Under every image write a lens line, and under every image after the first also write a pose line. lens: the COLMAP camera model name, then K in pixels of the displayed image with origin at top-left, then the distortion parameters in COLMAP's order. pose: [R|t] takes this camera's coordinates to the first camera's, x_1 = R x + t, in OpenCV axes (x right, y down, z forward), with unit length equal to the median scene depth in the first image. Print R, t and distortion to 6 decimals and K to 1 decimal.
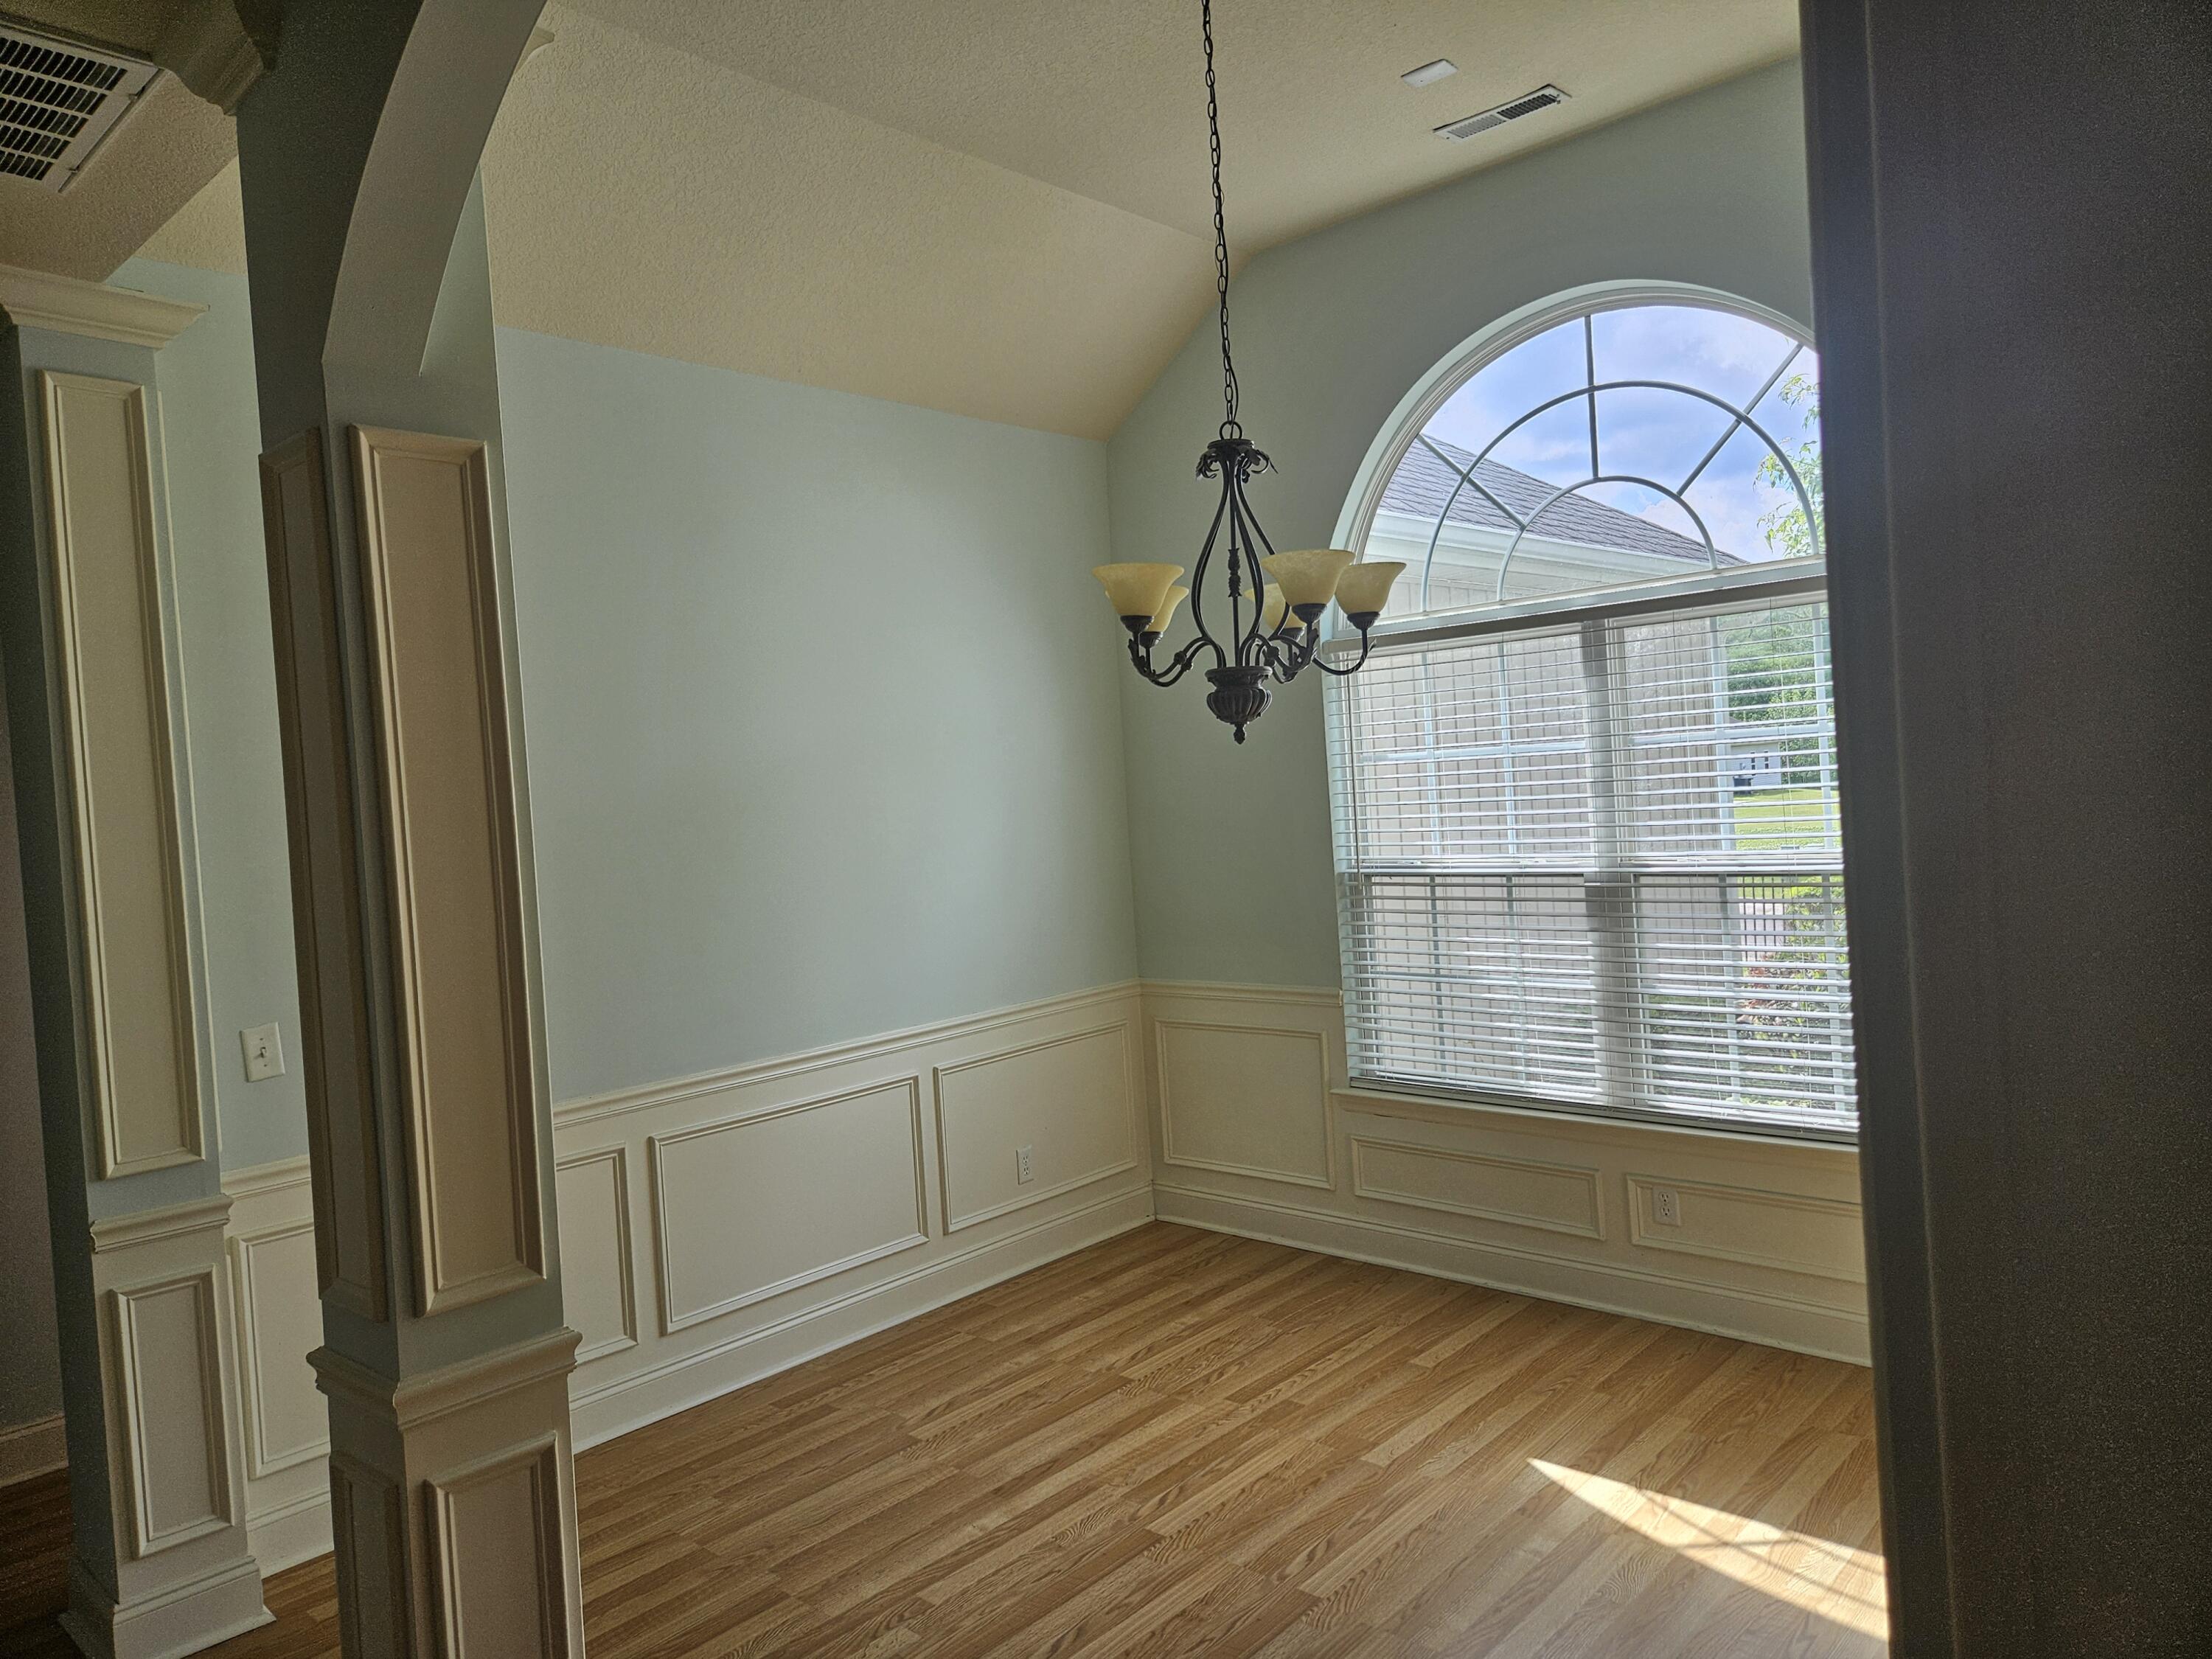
lens RADIAL K [[1487.9, 0, 1106.0], [0, 1487.9, 829.5], [0, 0, 1]] dist [0.002216, -0.003865]
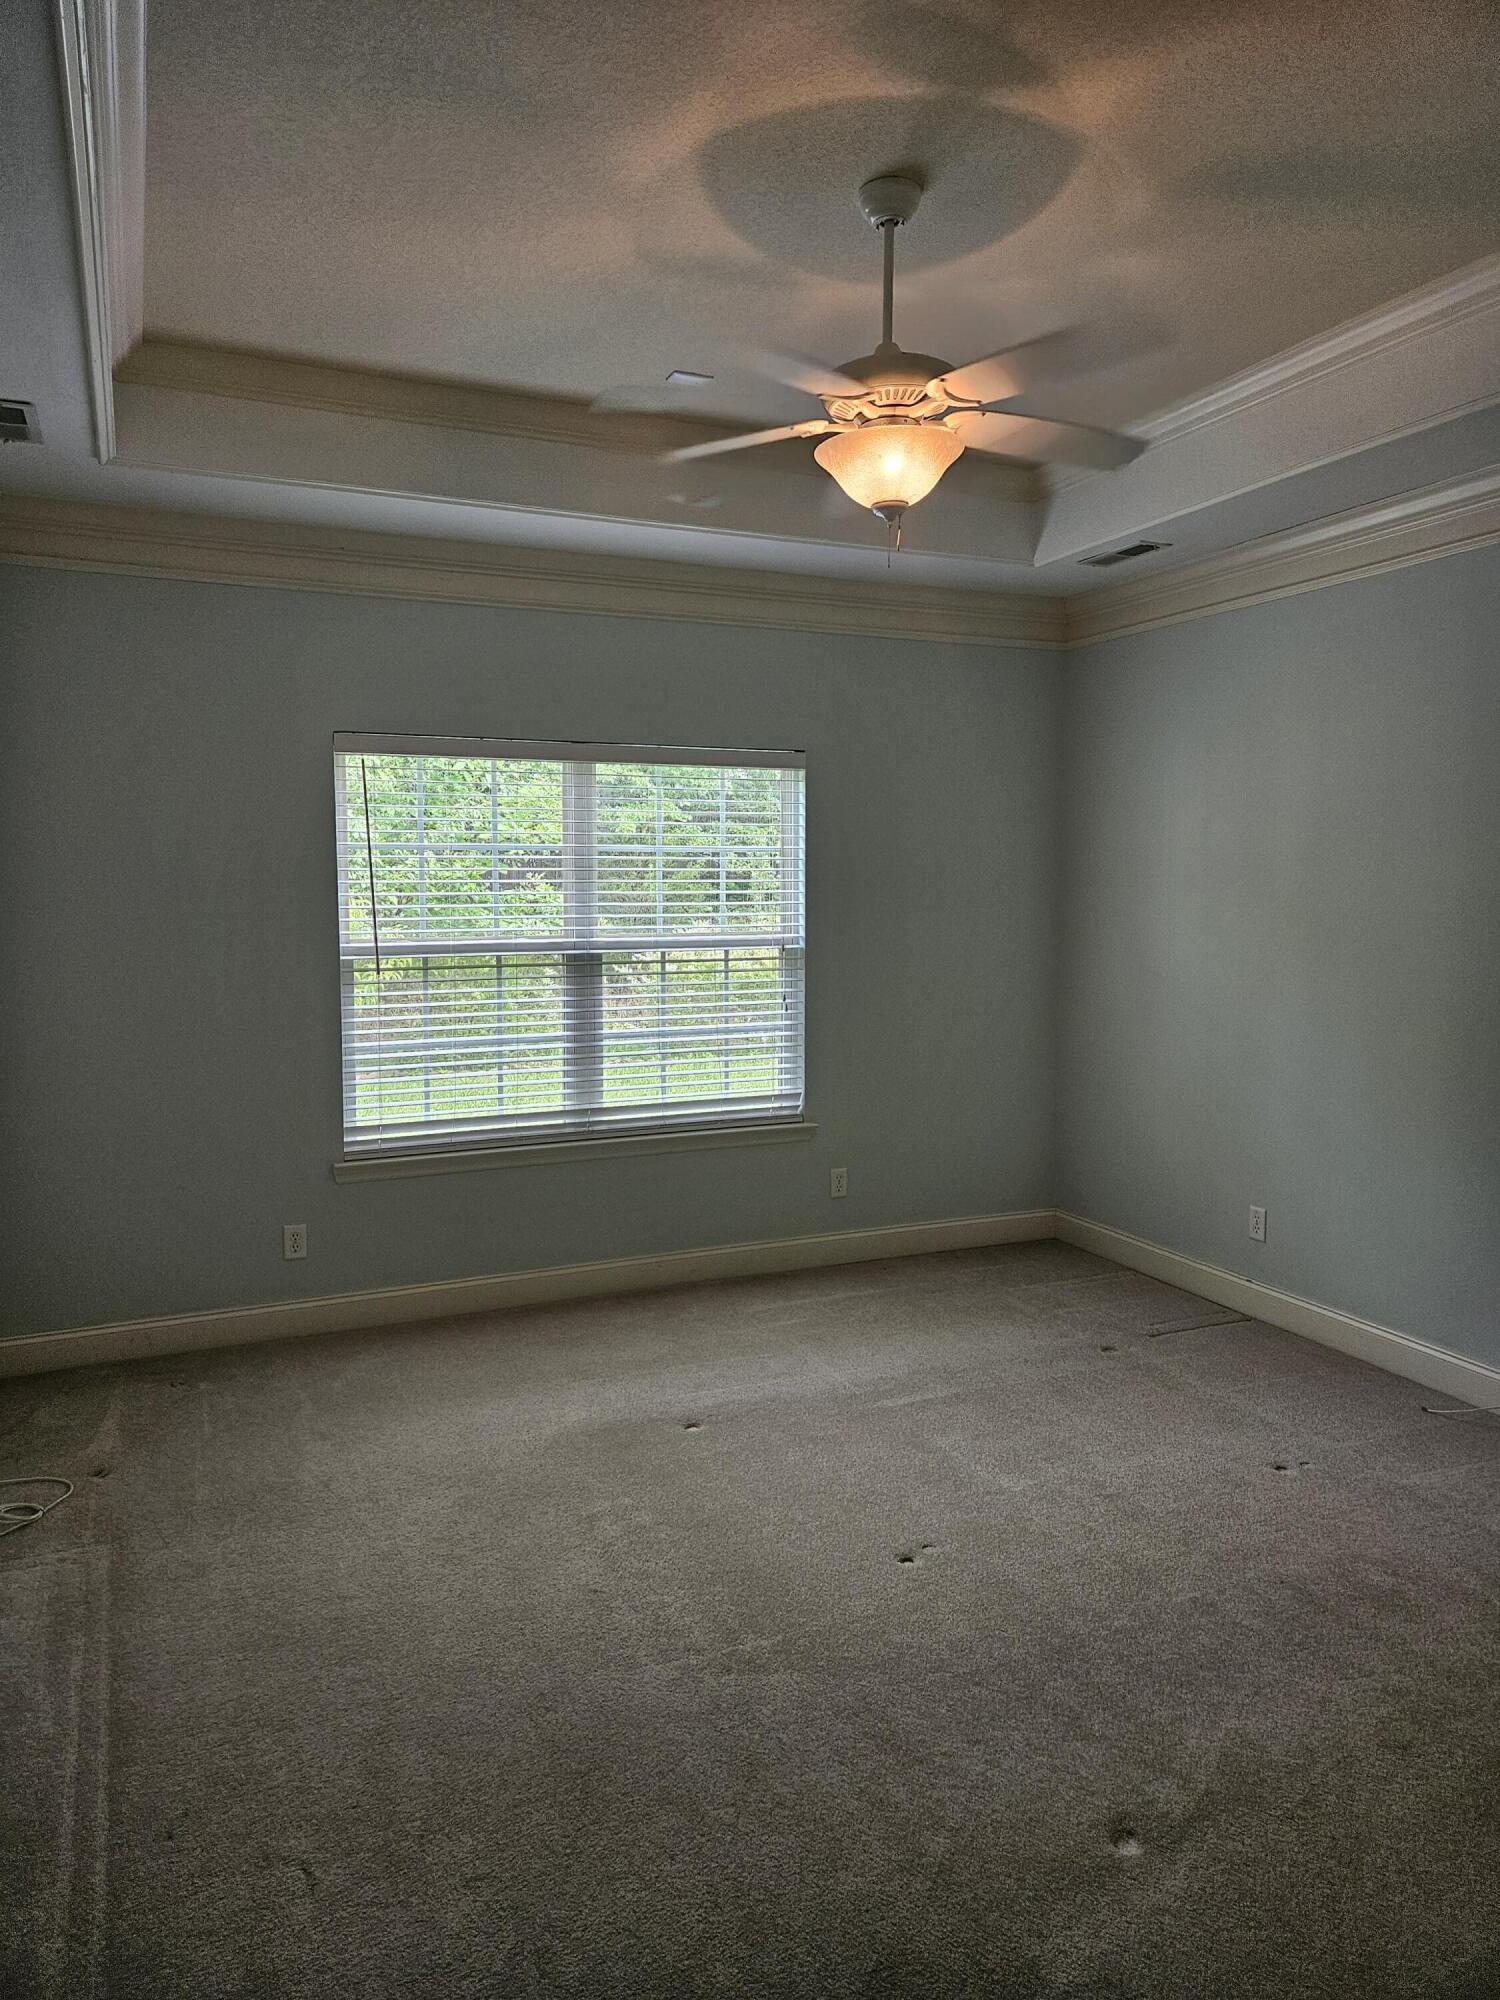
lens RADIAL K [[1345.3, 0, 750.0], [0, 1345.3, 1000.0], [0, 0, 1]] dist [0.002216, -0.003865]
pose [[0.387412, -0.045275, 0.920794, -0.679577], [-0.005893, 0.998651, 0.051582, 0.018197], [-0.921888, -0.025409, 0.386623, 0.420203]]
